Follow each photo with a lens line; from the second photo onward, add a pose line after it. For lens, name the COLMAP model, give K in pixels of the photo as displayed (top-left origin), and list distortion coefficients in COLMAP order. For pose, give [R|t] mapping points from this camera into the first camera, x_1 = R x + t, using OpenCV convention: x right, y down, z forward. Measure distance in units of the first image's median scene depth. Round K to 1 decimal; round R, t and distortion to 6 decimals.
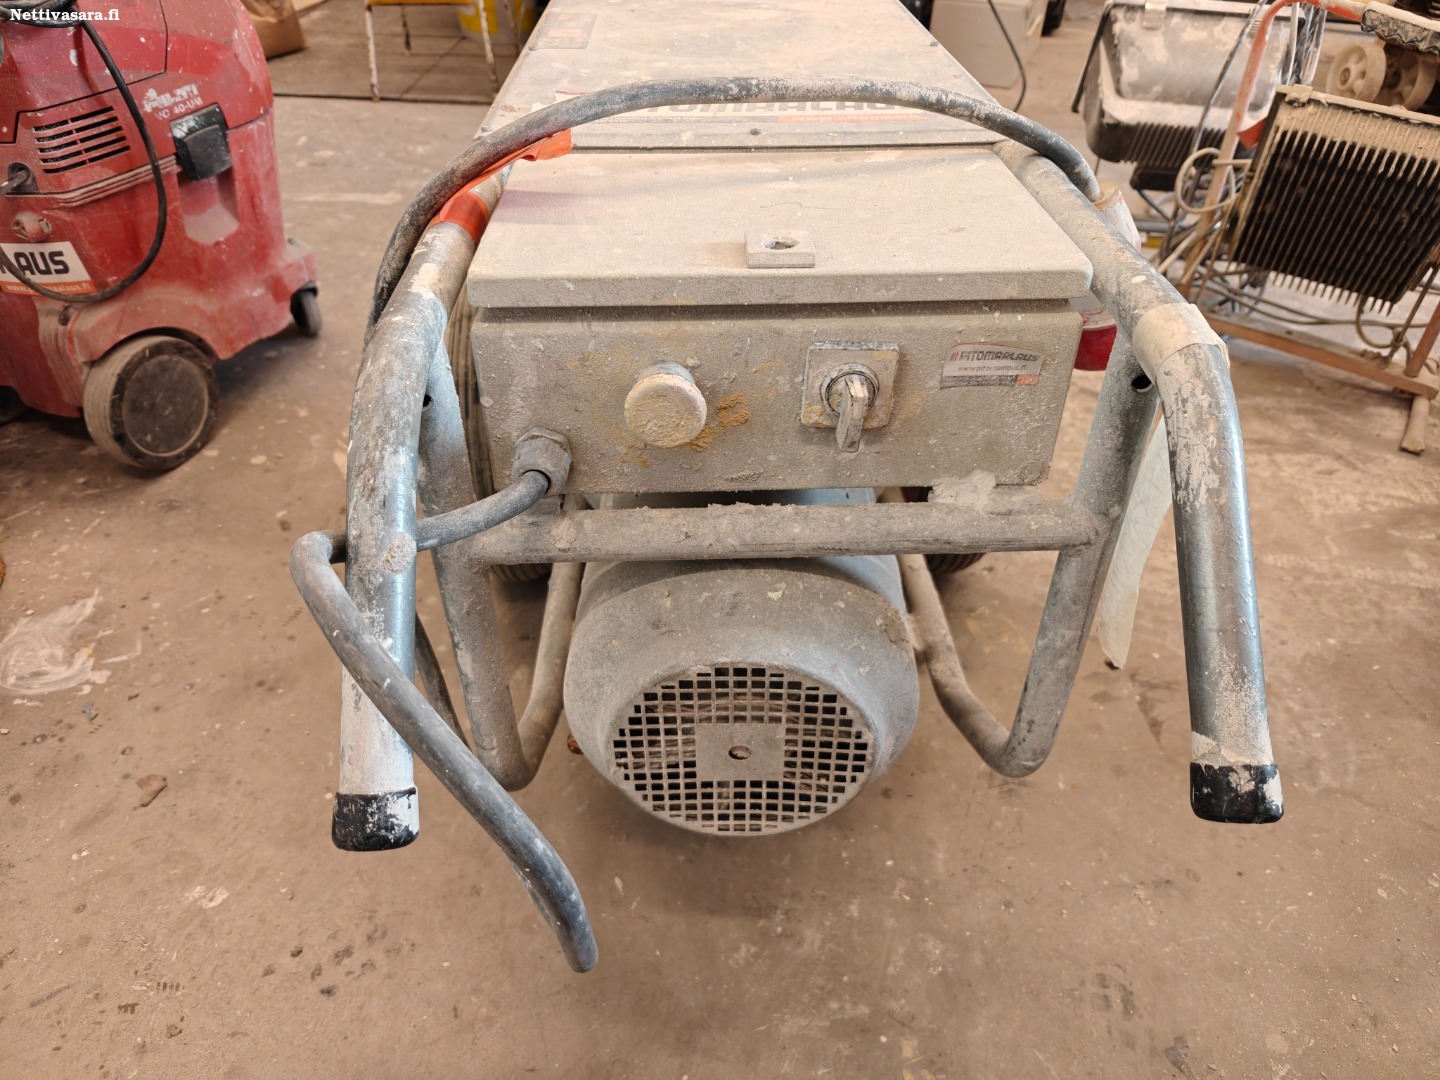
lens RADIAL K [[984.0, 0, 709.4], [0, 984.0, 545.1], [0, 0, 1]] dist [0.007940, -0.032849]
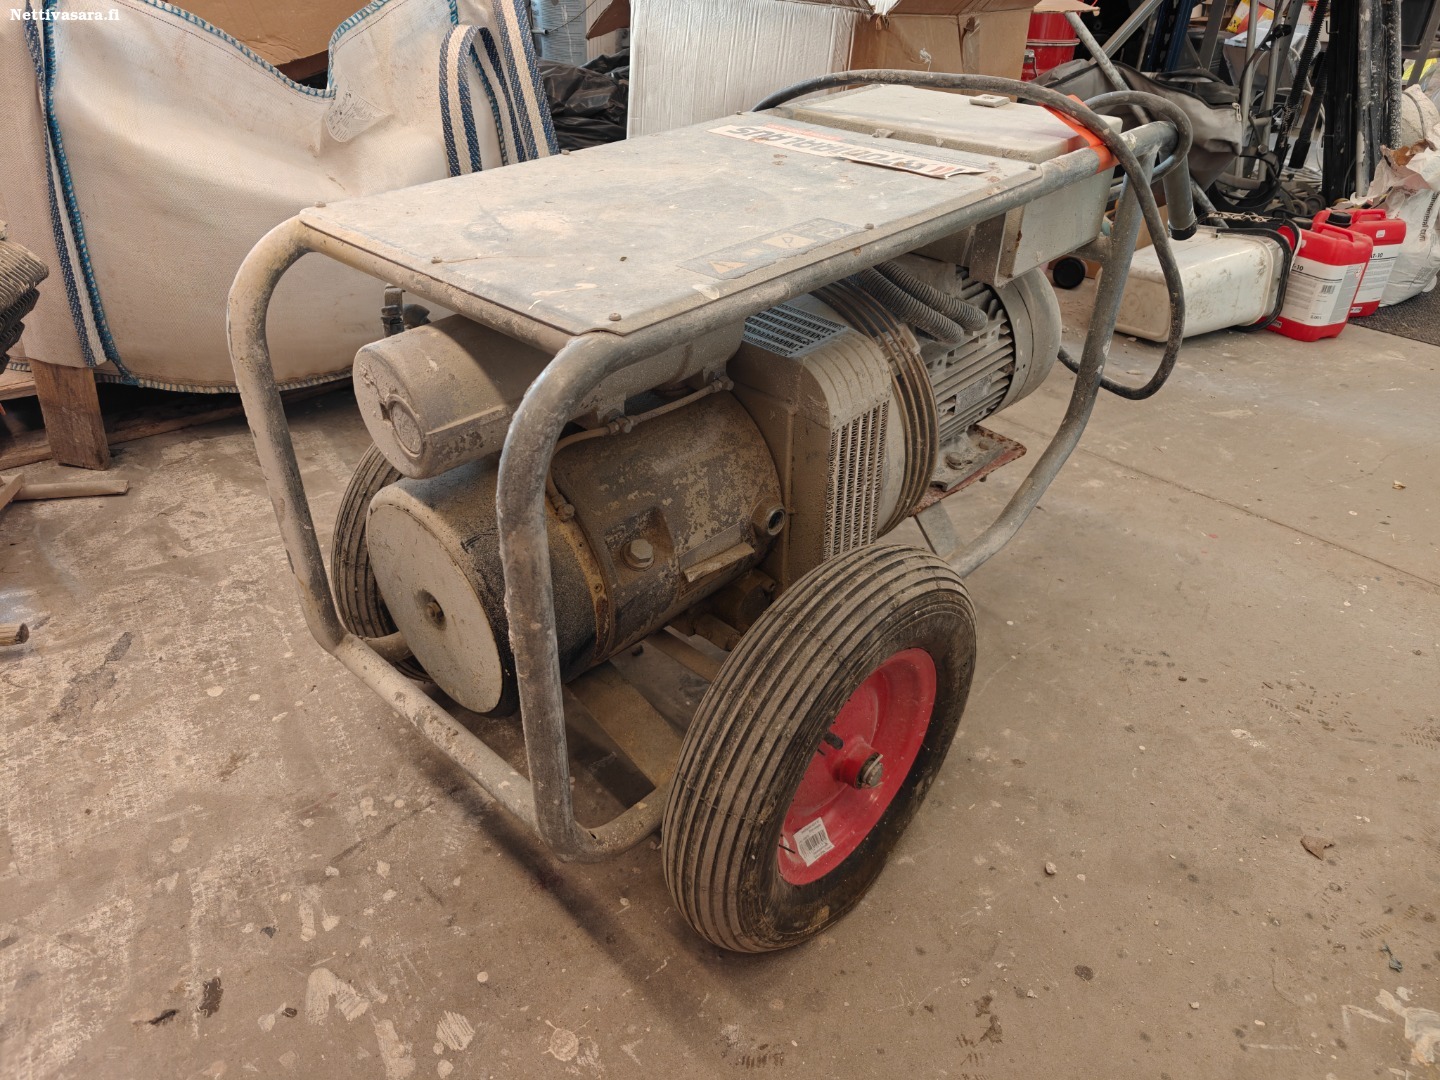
lens RADIAL K [[984.0, 0, 709.4], [0, 984.0, 545.1], [0, 0, 1]] dist [0.007940, -0.032849]
pose [[-0.708267, -0.397943, 0.583095, -0.545200], [0.433111, 0.407308, 0.804061, -0.903922], [-0.557470, 0.822035, -0.116129, 1.100512]]
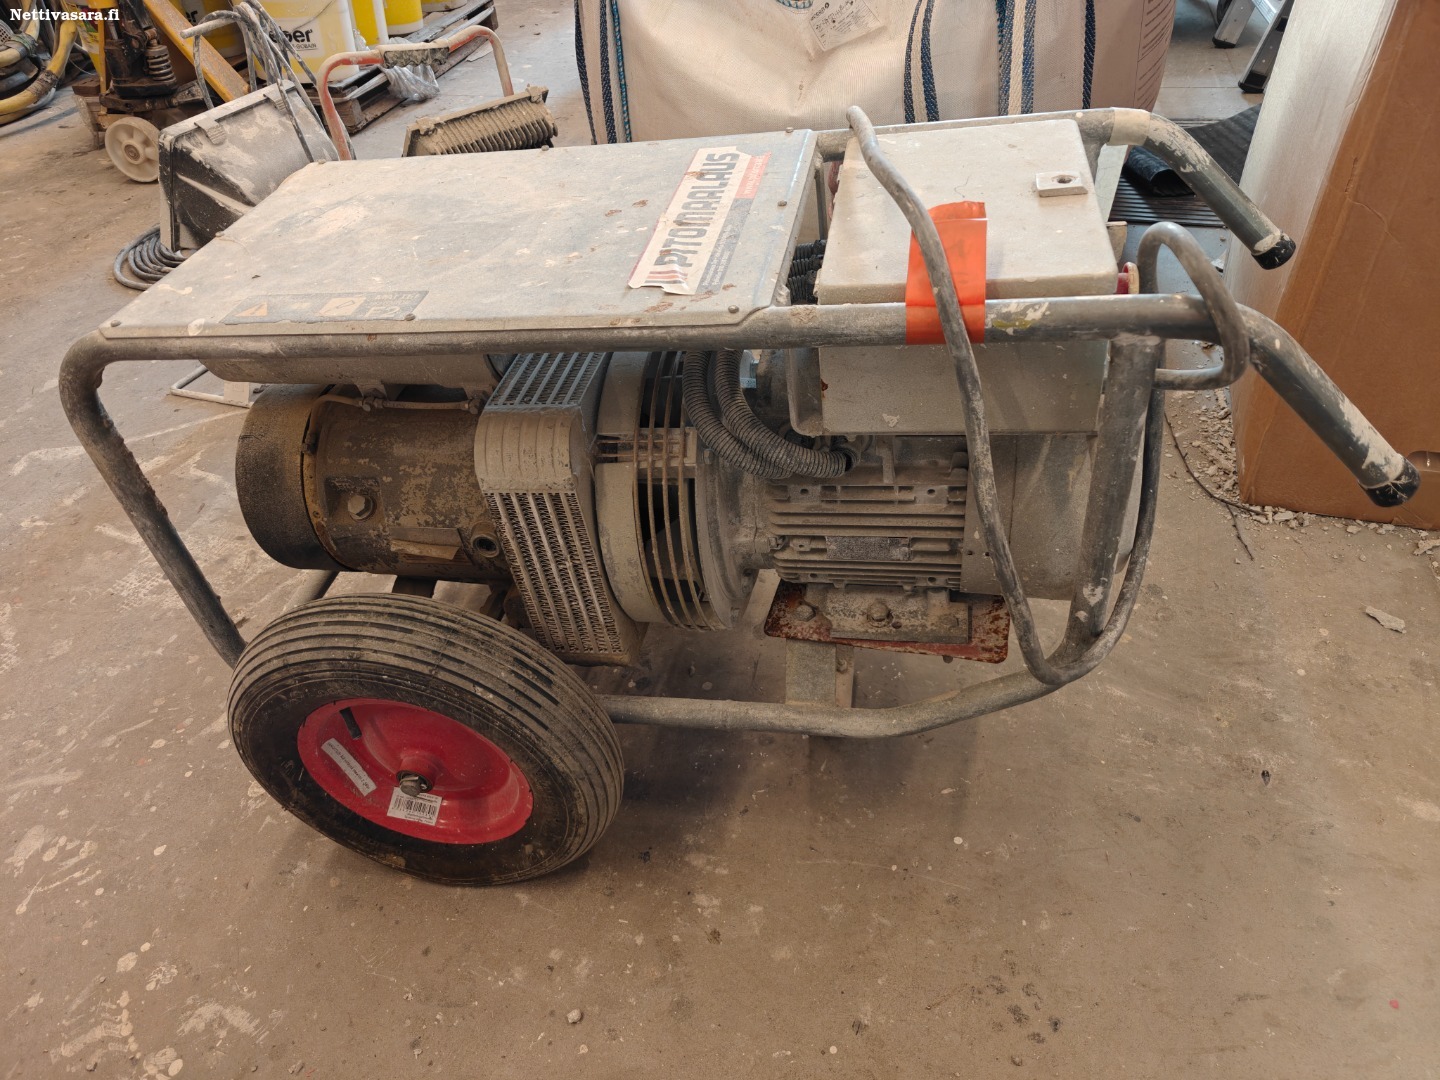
lens RADIAL K [[978.4, 0, 720.0], [0, 978.4, 540.0], [0, 0, 1]] dist [0.003377, -0.002585]
pose [[0.197265, -0.652643, 0.731535, -0.684577], [0.692066, 0.621220, 0.367602, -0.399761], [-0.694357, 0.433756, 0.574217, 0.310433]]
